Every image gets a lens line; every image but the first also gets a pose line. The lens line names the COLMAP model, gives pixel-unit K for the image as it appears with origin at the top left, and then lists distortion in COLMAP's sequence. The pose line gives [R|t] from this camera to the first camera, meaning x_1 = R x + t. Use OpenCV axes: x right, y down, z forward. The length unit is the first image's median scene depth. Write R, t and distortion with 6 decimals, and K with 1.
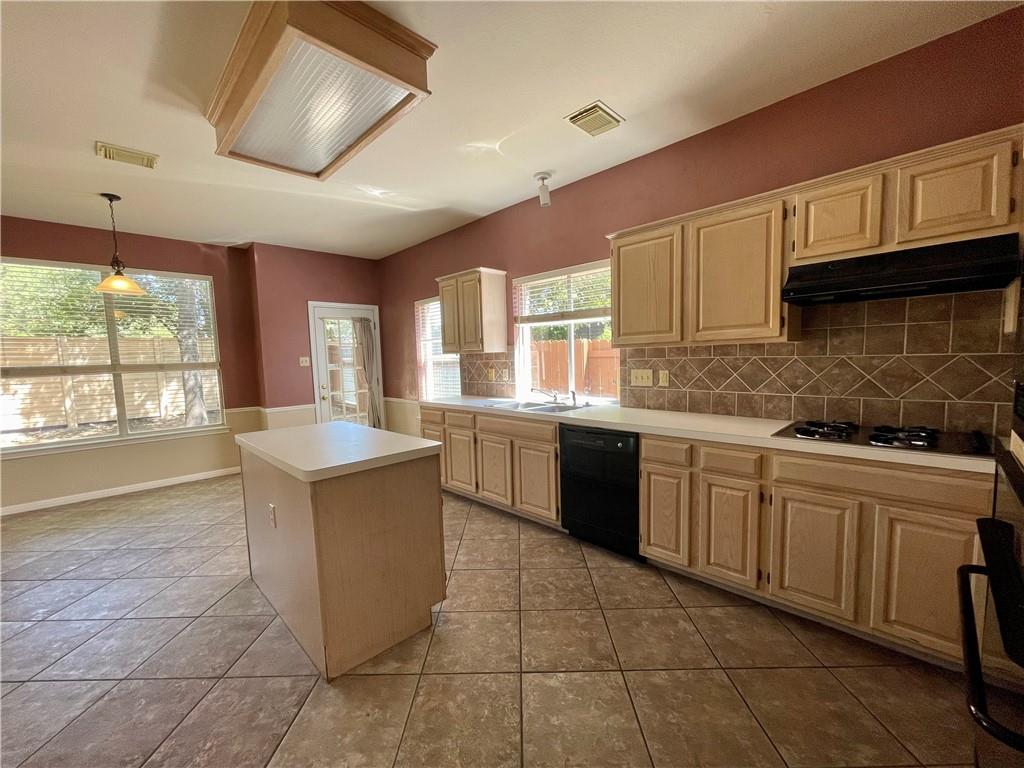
lens RADIAL K [[414.7, 0, 508.2], [0, 414.7, 392.4], [0, 0, 1]] dist [-0.000687, 0.000004]
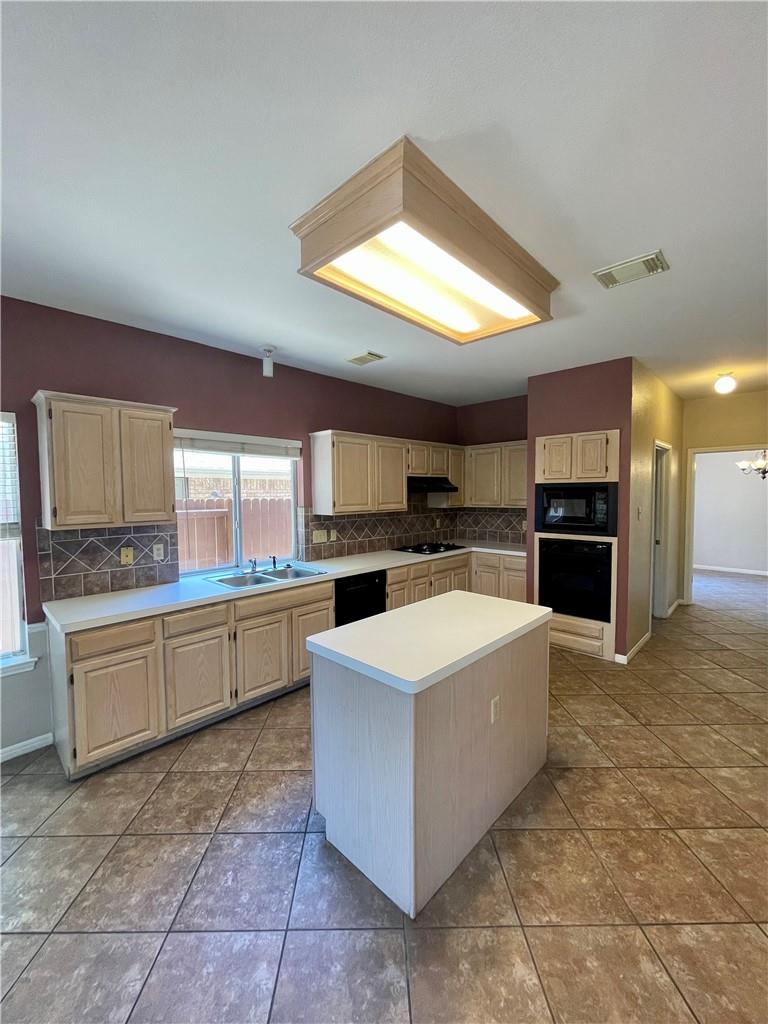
lens RADIAL K [[414.7, 0, 375.4], [0, 414.7, 512.7], [0, 0, 1]] dist [-0.000687, 0.000004]
pose [[-0.027221, -0.018107, 0.999465, -1.032718], [0.098266, 0.994945, 0.020702, -0.124425], [-0.994788, 0.098777, -0.025304, 0.874676]]
